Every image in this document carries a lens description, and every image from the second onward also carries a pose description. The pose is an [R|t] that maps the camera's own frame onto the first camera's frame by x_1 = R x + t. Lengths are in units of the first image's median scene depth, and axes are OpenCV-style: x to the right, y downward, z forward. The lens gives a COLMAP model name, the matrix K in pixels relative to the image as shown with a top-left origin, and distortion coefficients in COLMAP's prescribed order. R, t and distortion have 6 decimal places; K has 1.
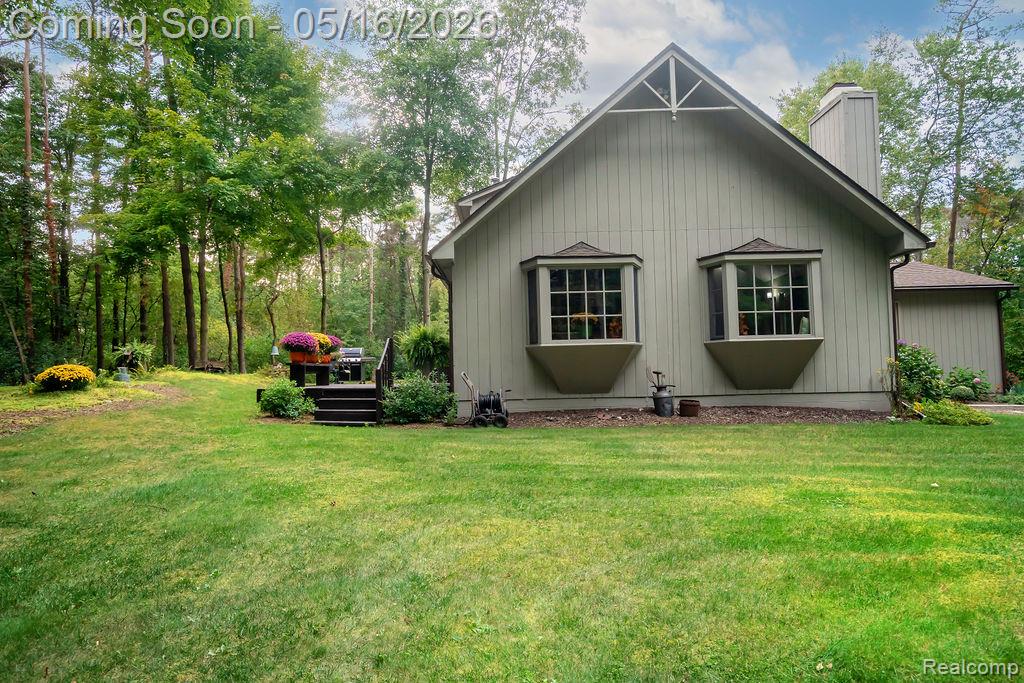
lens RADIAL K [[647.0, 0, 512.0], [0, 647.0, 341.5], [0, 0, 1]] dist [0.025182, 0.000171]
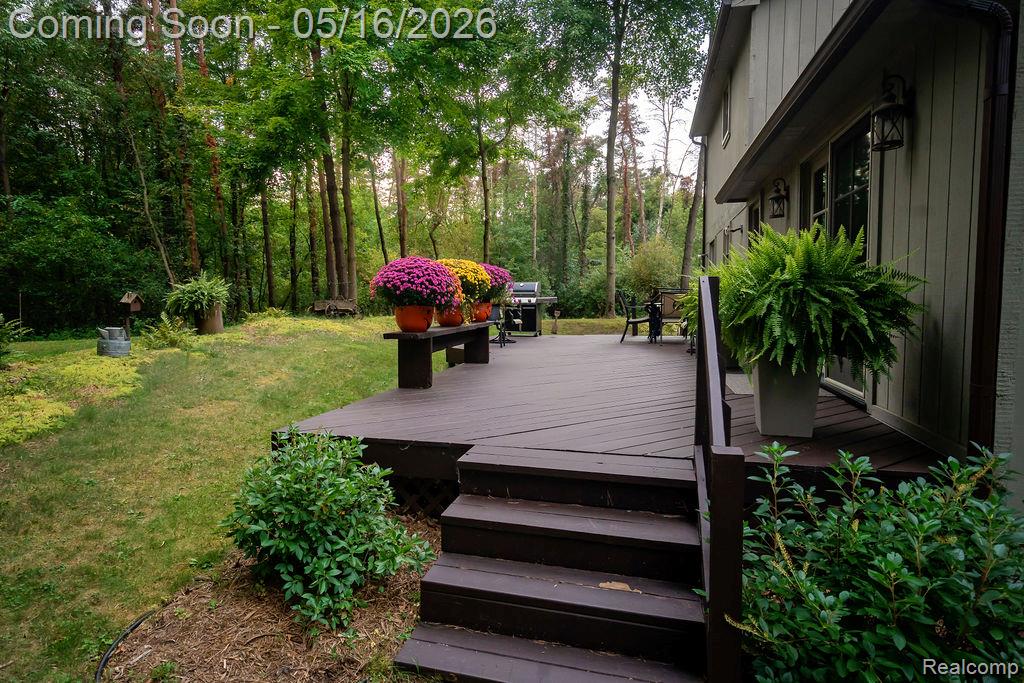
lens RADIAL K [[548.8, 0, 512.0], [0, 548.8, 341.5], [0, 0, 1]] dist [-0.002345, -0.000780]
pose [[0.970775, 0.028099, -0.238340, -0.152578], [0.003581, 0.991316, 0.131453, -0.005474], [0.239964, -0.128465, 0.962244, 0.557219]]
